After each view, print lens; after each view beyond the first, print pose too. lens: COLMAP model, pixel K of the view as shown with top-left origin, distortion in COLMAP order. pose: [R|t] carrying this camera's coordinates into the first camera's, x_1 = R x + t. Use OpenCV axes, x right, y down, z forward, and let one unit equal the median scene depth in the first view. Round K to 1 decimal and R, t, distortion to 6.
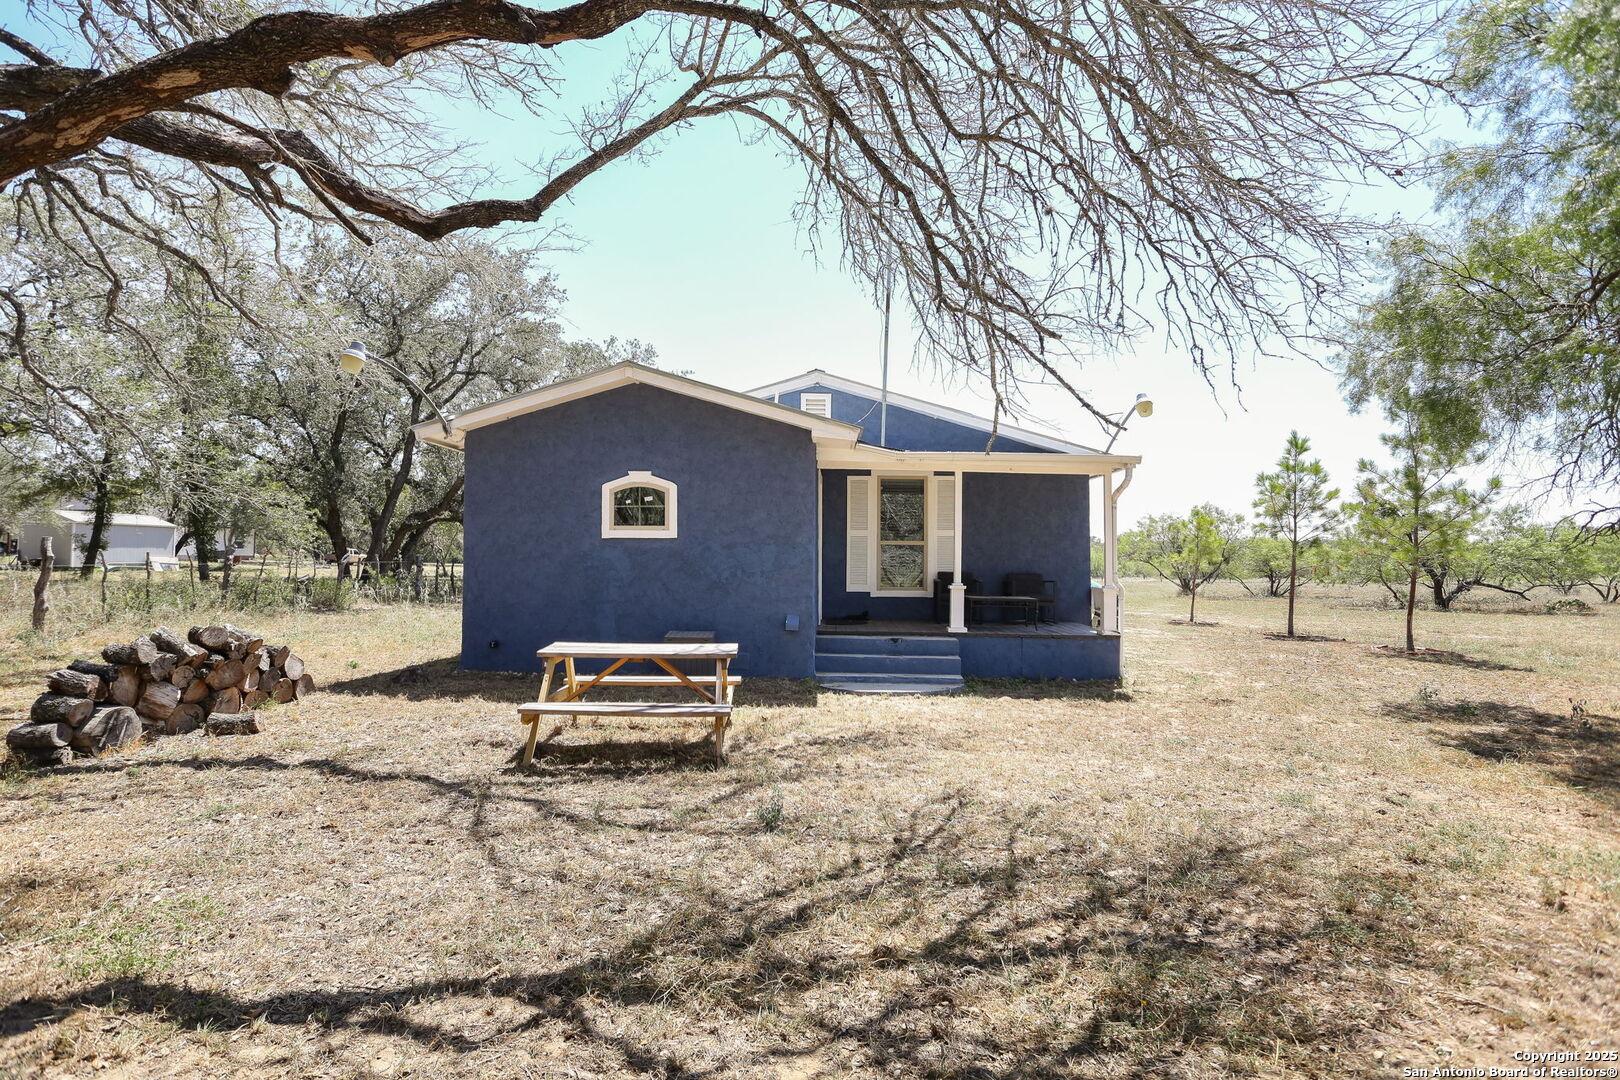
lens RADIAL K [[850.0, 0, 810.0], [0, 850.0, 540.0], [0, 0, 1]] dist [-0.003703, -0.000351]
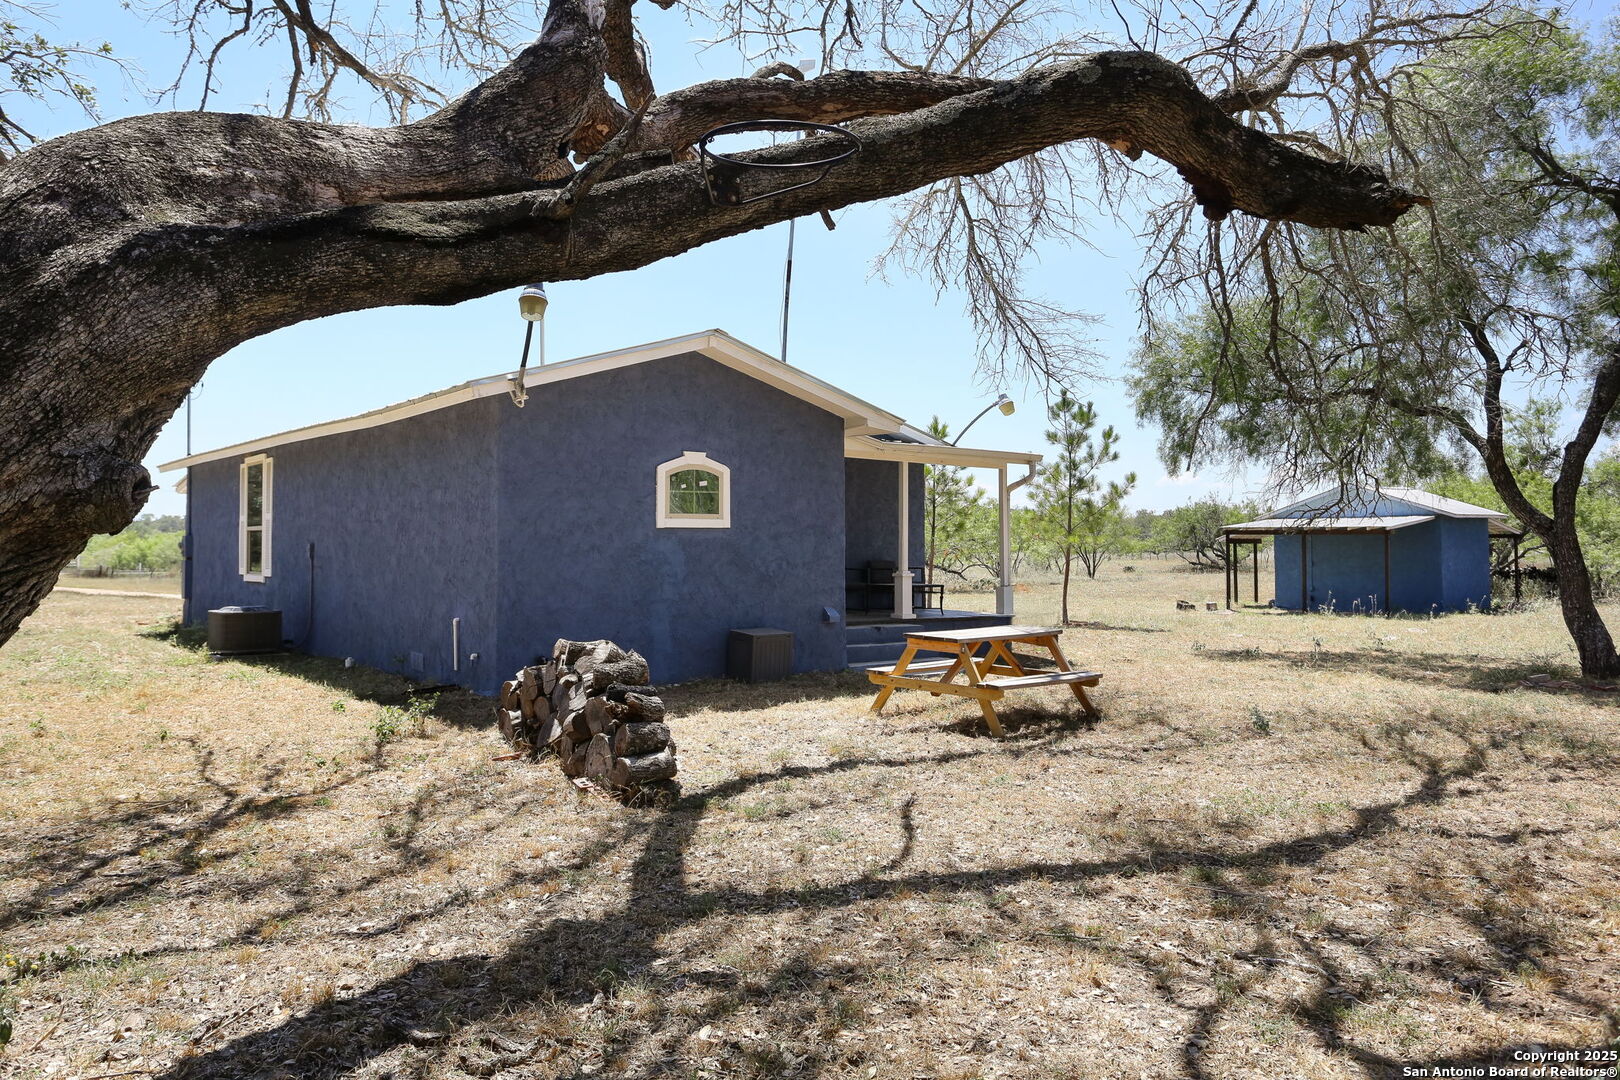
lens RADIAL K [[1216.6, 0, 810.0], [0, 1216.6, 540.0], [0, 0, 1]] dist [0.003146, 0.000929]
pose [[0.764740, -0.005614, 0.644314, -0.920468], [-0.009181, 0.999766, 0.019609, -0.015242], [-0.644273, -0.020911, 0.764509, -0.042700]]
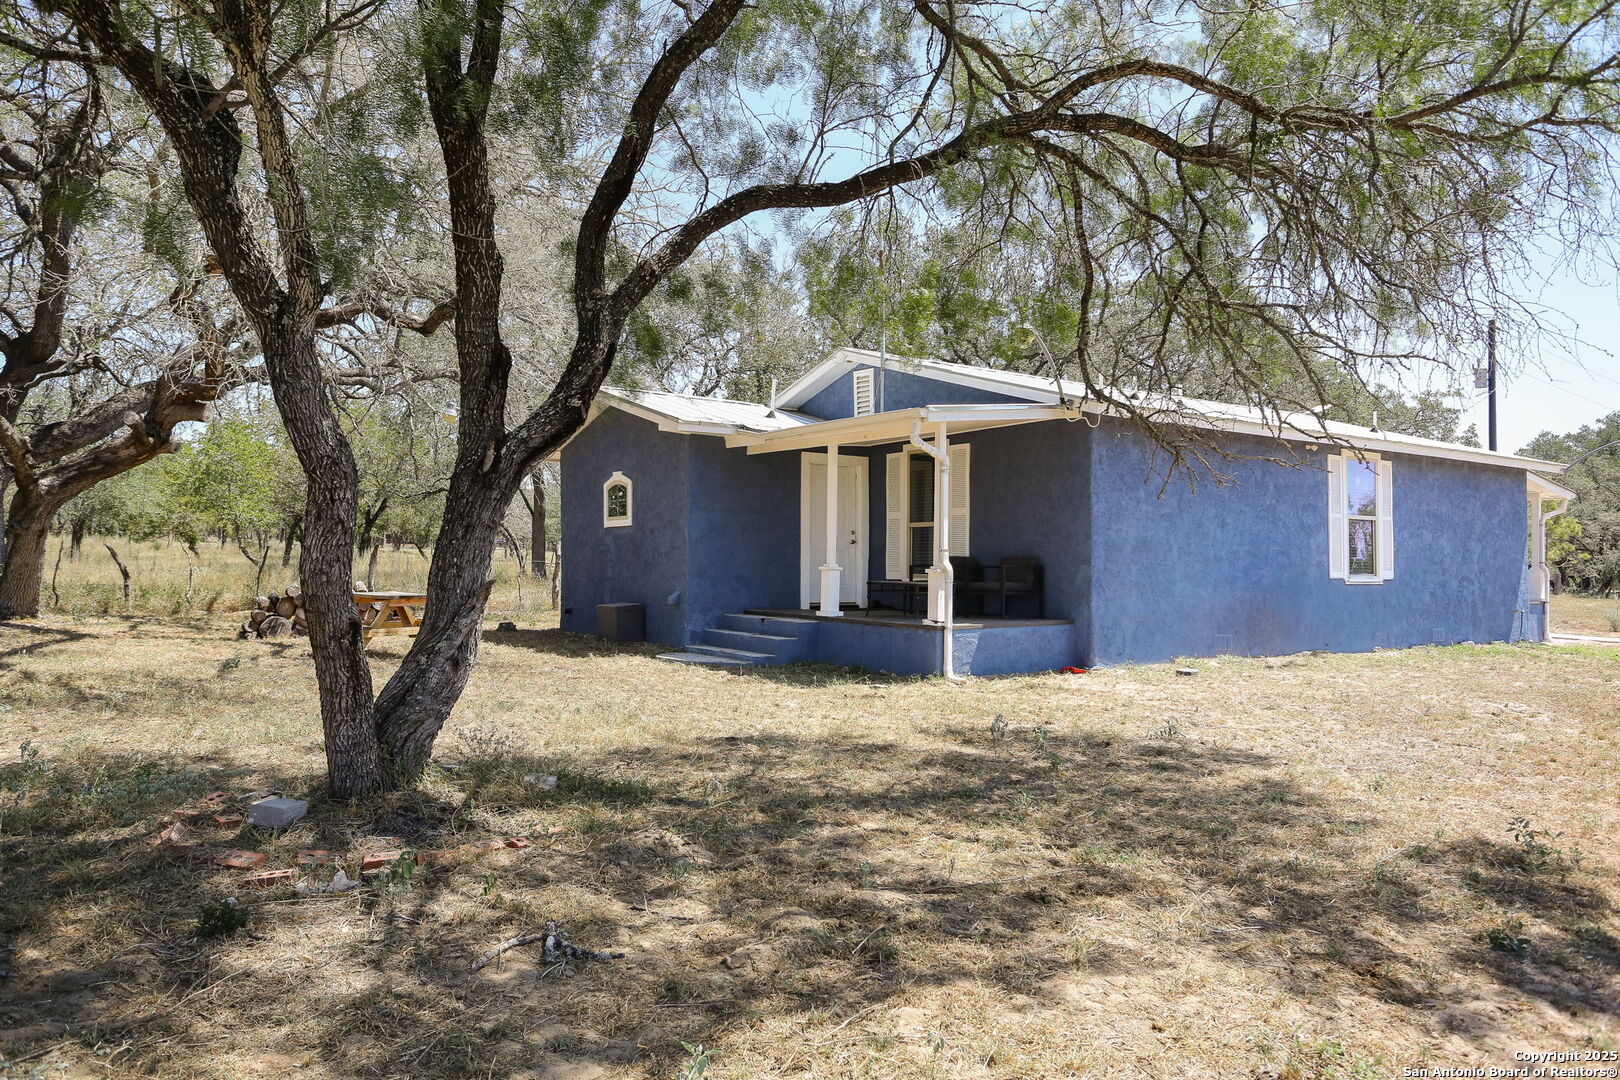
lens RADIAL K [[1216.6, 0, 810.0], [0, 1216.6, 540.0], [0, 0, 1]] dist [0.003146, 0.000929]
pose [[0.590129, -0.029208, -0.806781, 1.350810], [0.010154, 0.999535, -0.028759, 0.068642], [0.807245, 0.008779, 0.590151, 0.201300]]
